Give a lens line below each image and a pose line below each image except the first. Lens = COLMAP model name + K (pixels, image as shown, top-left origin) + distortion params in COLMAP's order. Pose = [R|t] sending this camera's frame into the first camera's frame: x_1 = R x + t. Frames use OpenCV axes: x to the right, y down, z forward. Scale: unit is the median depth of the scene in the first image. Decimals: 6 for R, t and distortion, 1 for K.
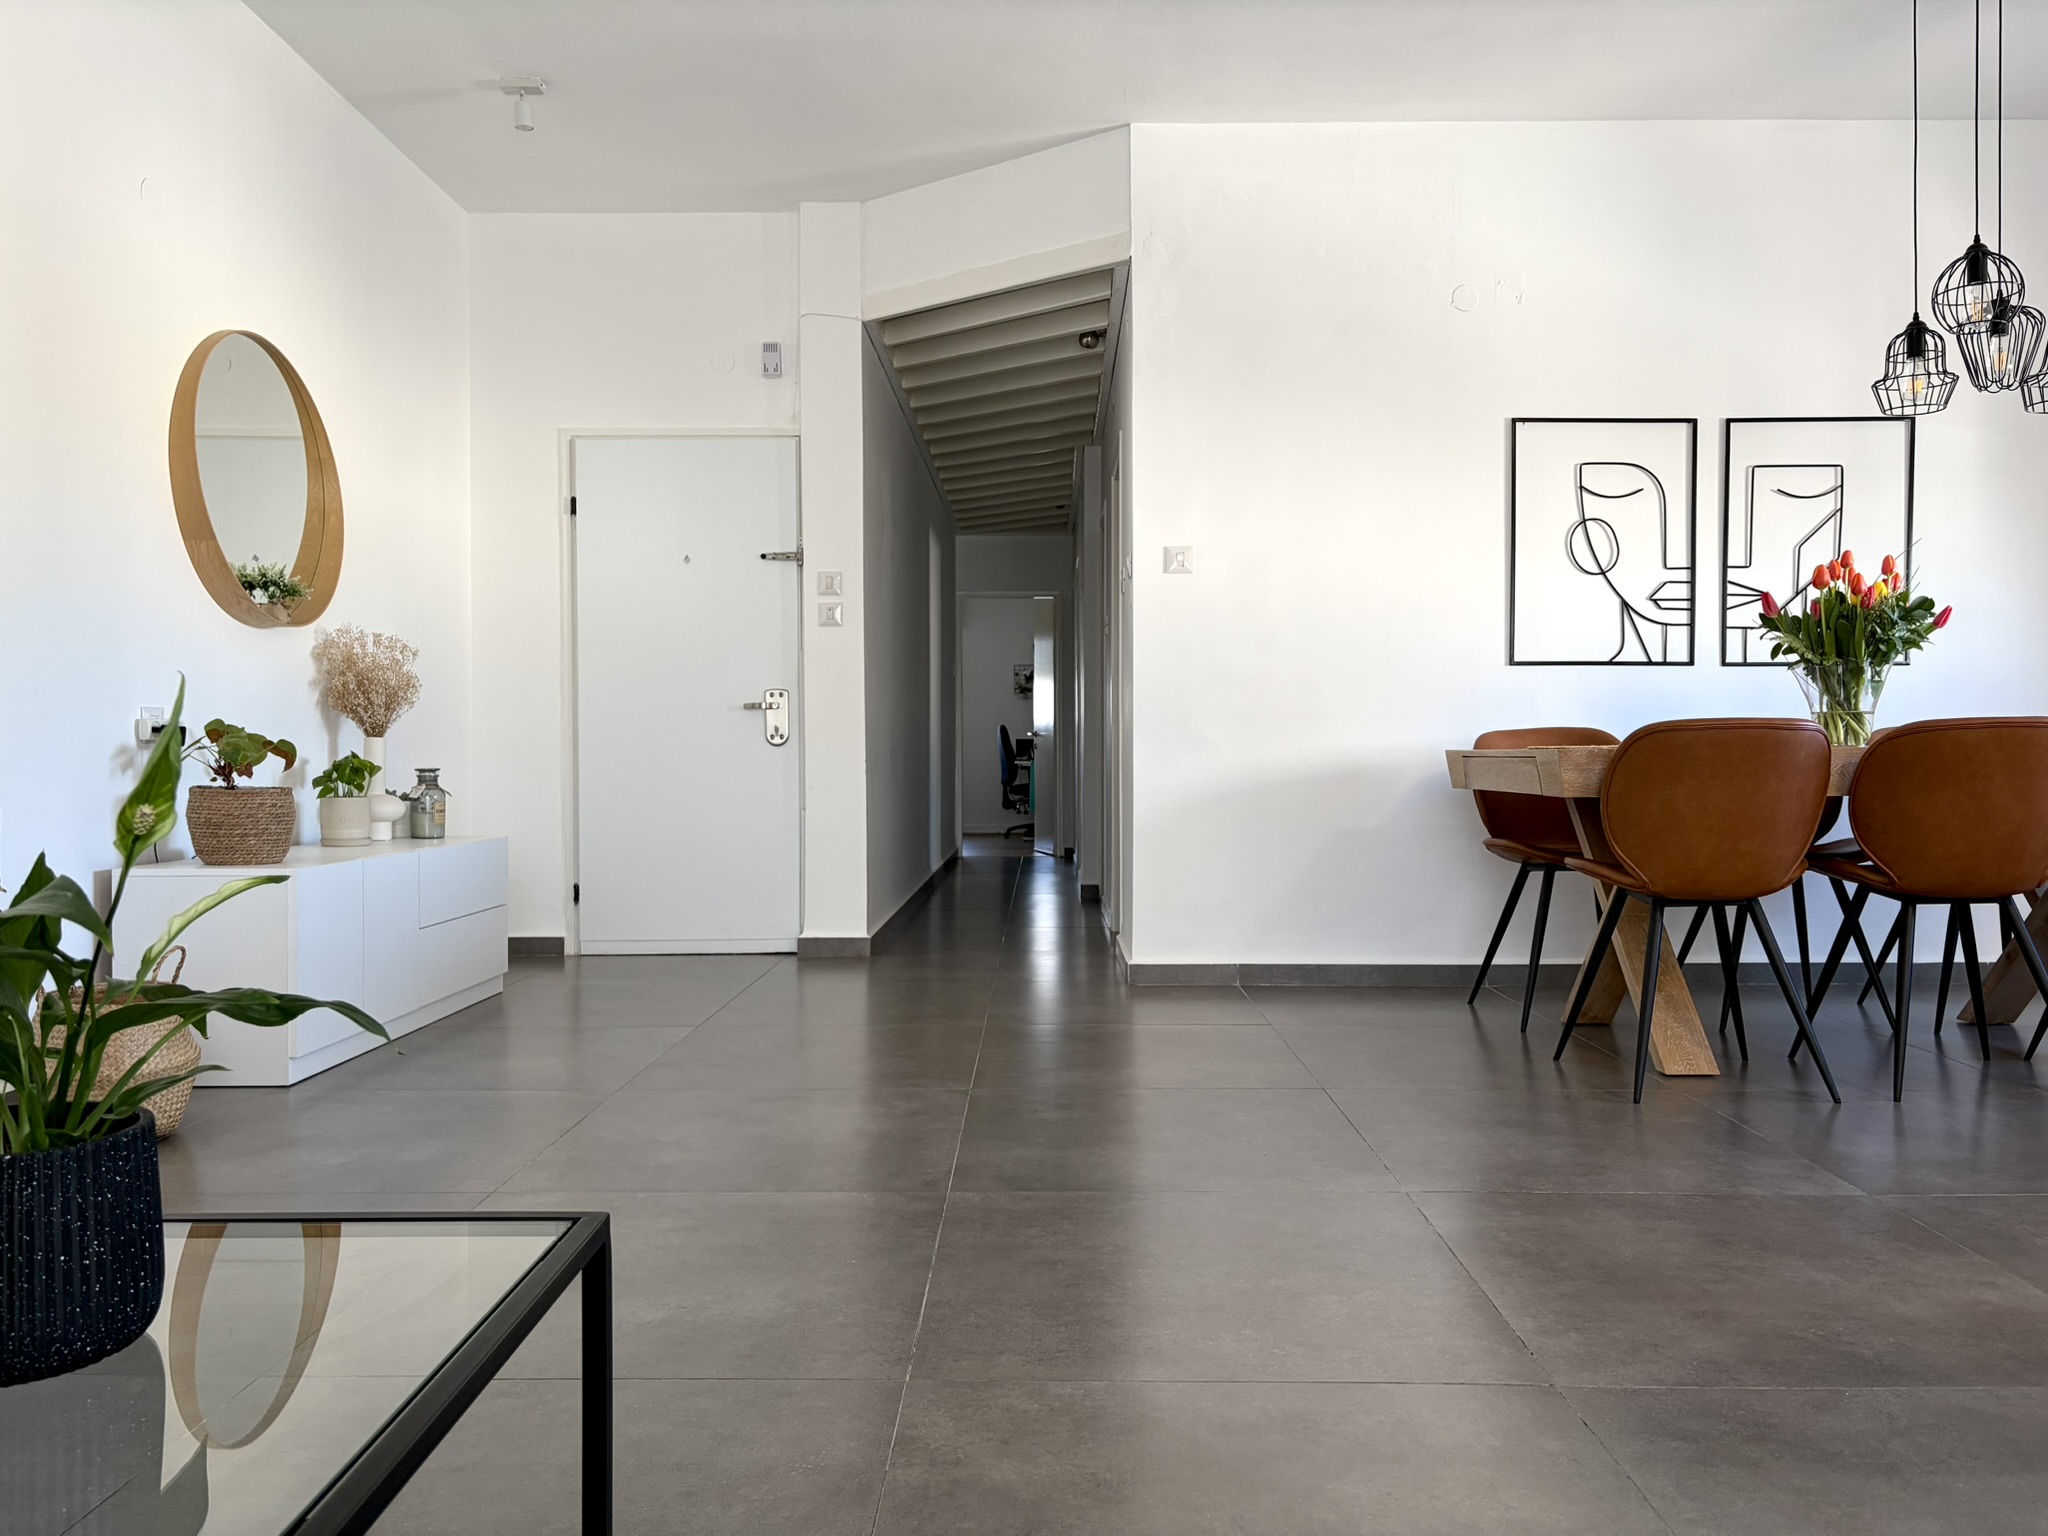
lens RADIAL K [[1545.8, 0, 1026.3], [0, 1545.8, 768.7], [0, 0, 1]] dist [0.025967, -0.006329]
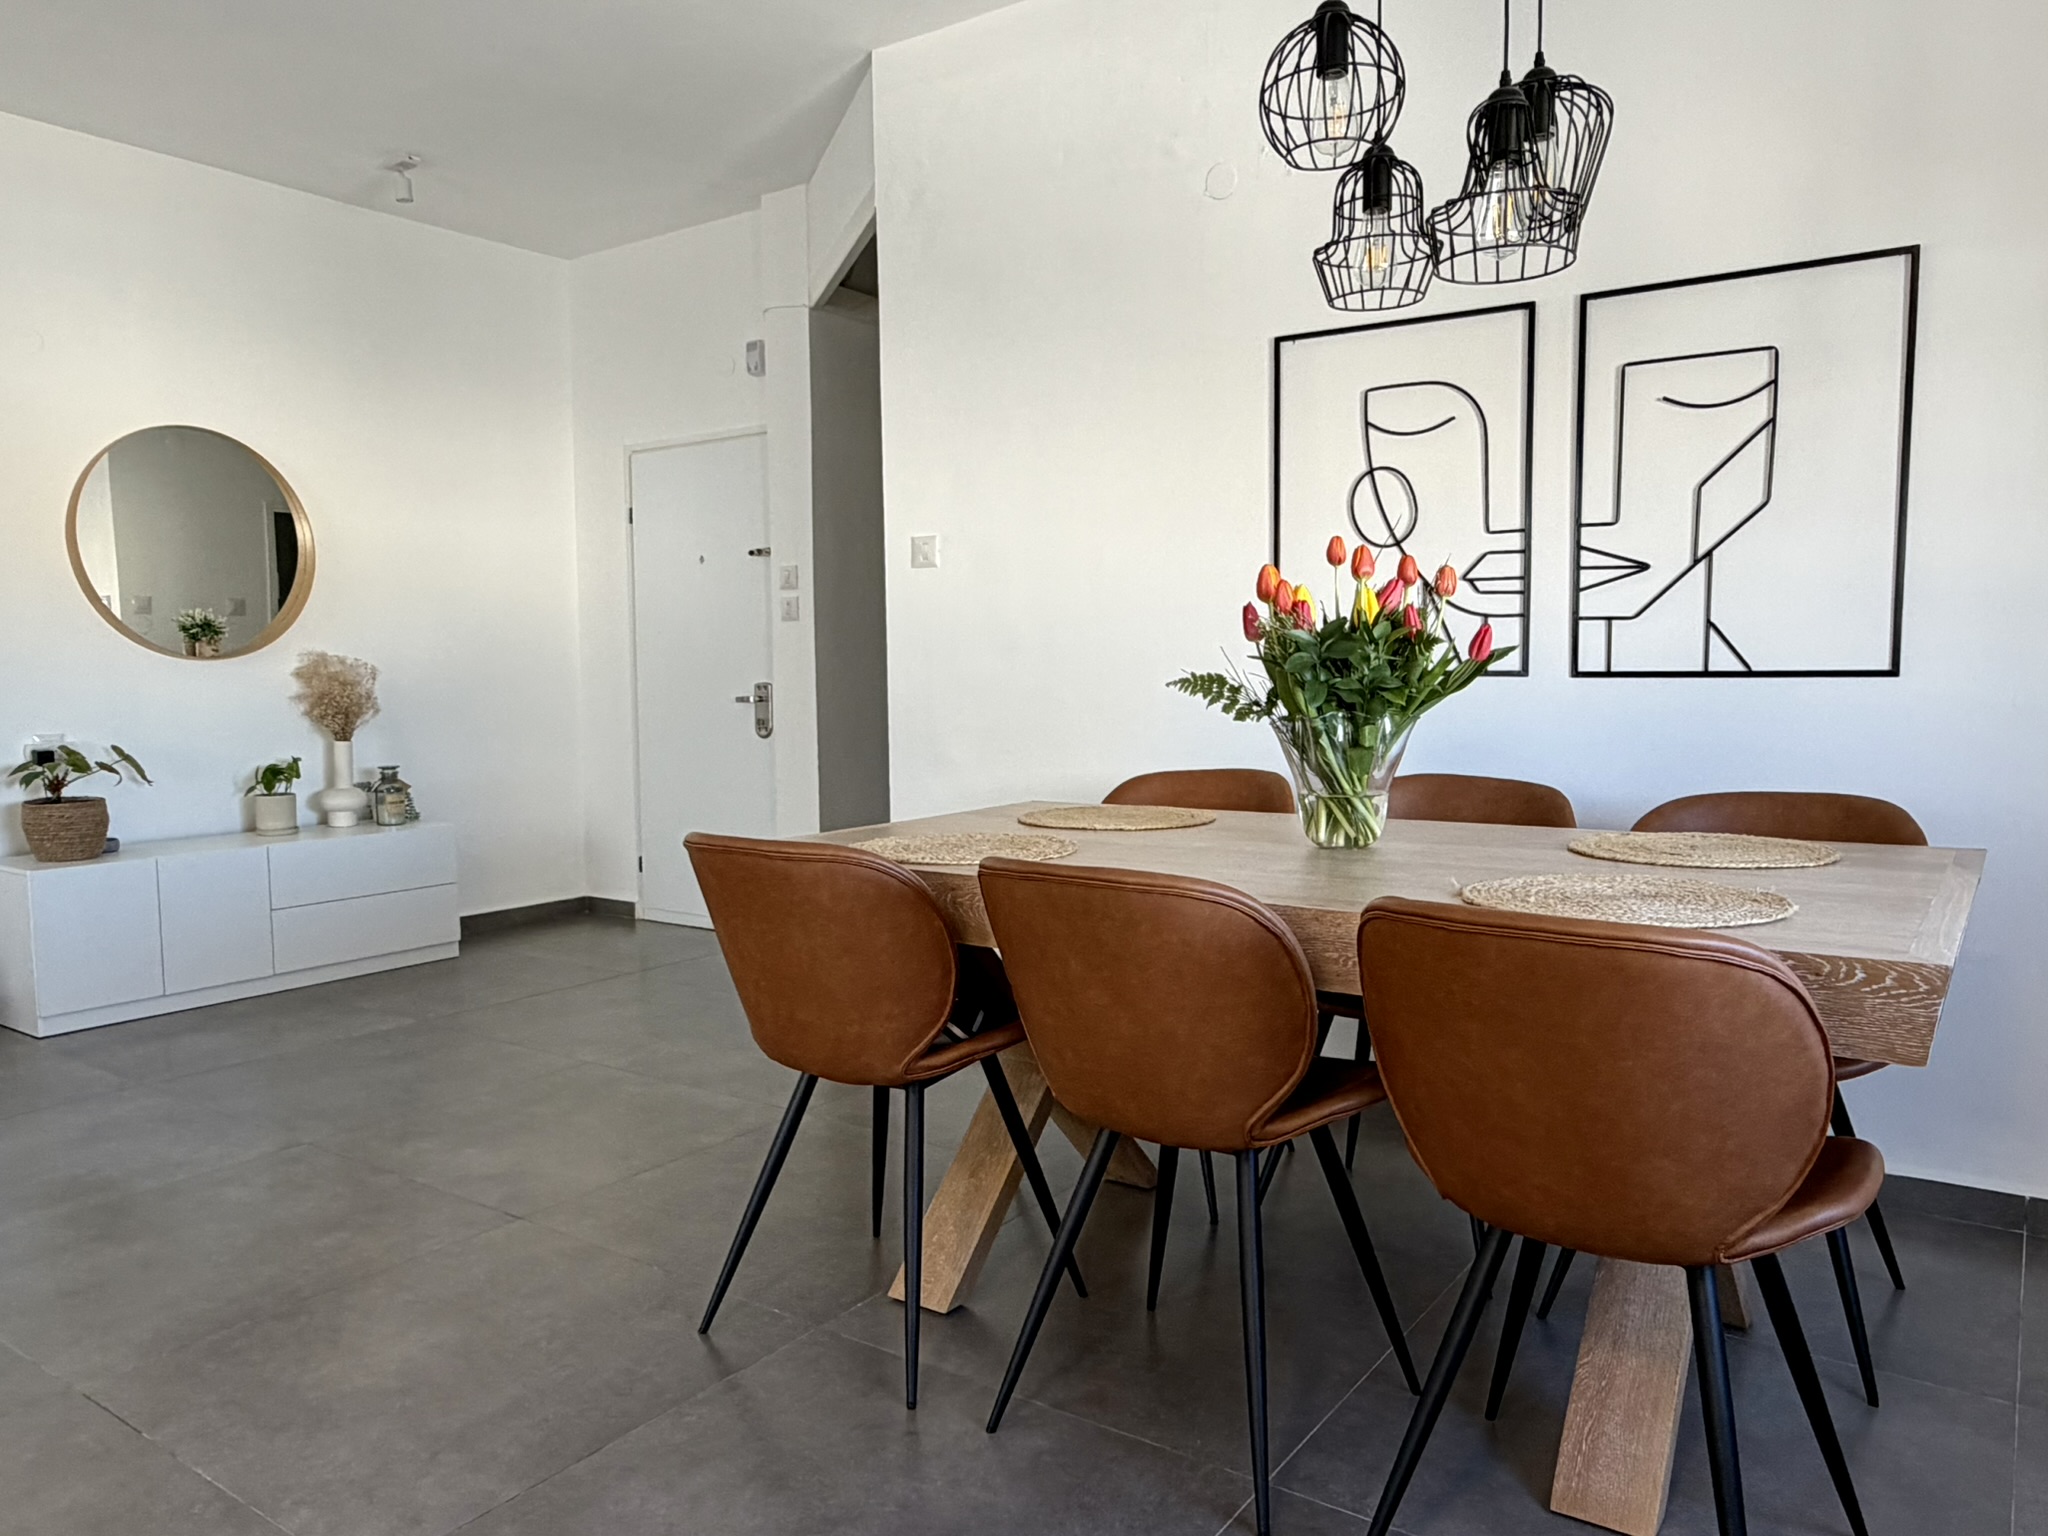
lens RADIAL K [[1444.7, 0, 1023.1], [0, 1444.7, 771.6], [0, 0, 1]] dist [-0.020379, 0.005813]
pose [[0.813864, 0.040596, -0.579636, 0.615103], [0.001525, 0.997404, 0.071996, -0.070406], [0.581054, -0.059480, 0.811689, 0.366138]]
